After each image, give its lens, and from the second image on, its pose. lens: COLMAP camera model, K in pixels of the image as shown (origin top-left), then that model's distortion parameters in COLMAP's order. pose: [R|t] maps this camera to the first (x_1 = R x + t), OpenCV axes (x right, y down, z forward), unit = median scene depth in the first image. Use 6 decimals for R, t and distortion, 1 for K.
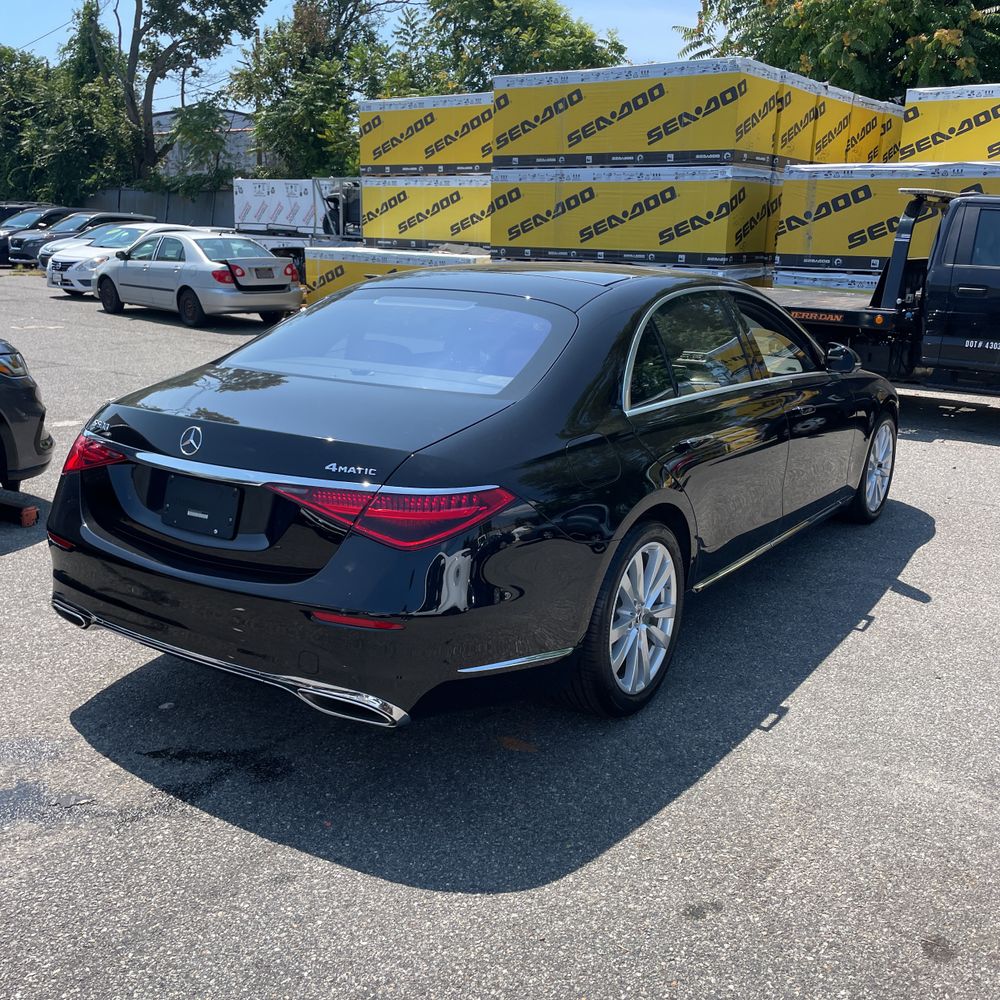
lens RADIAL K [[1012.3, 0, 500.0], [0, 1012.3, 500.0], [0, 0, 1]] dist [0.094722, -0.129614]
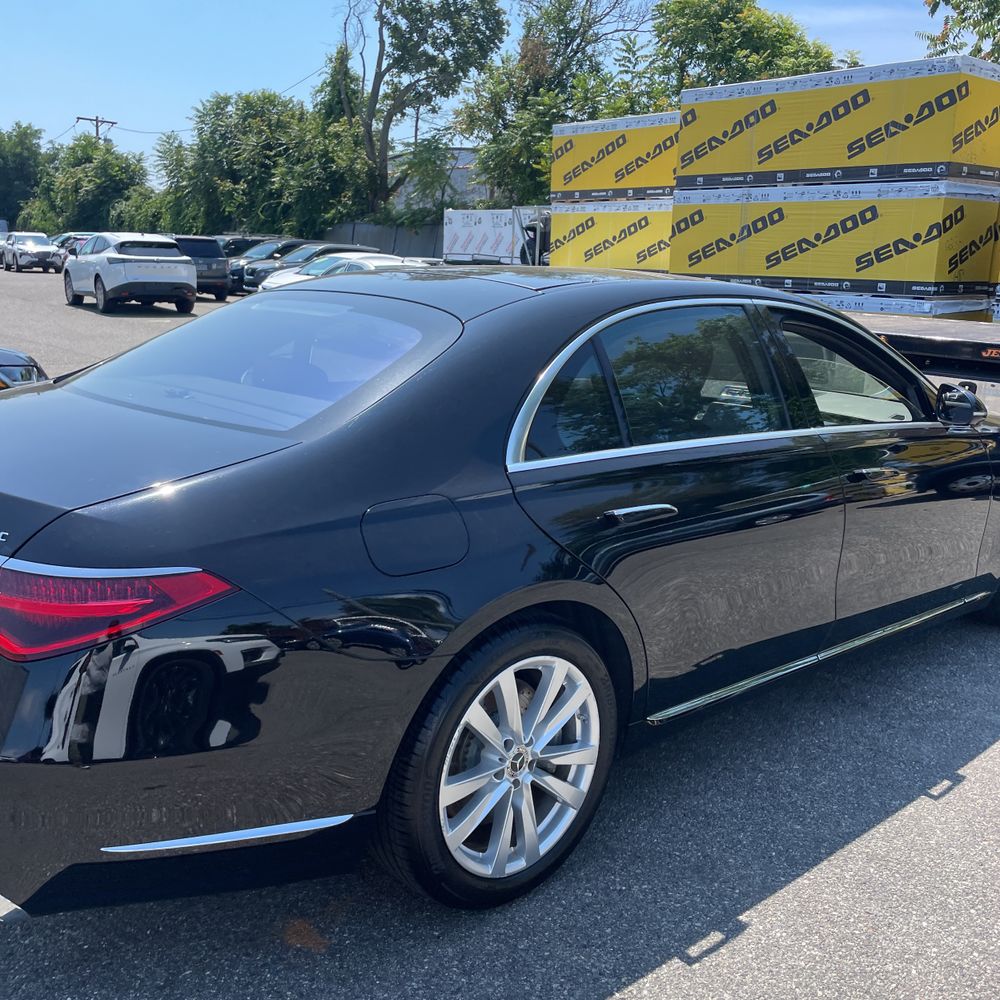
lens RADIAL K [[1012.3, 0, 500.0], [0, 1012.3, 500.0], [0, 0, 1]] dist [0.094722, -0.129614]
pose [[0.971840, 0.060943, -0.227624, 0.069803], [-0.068560, 0.997316, -0.025703, -0.011332], [0.225447, 0.040585, 0.973410, 0.082248]]
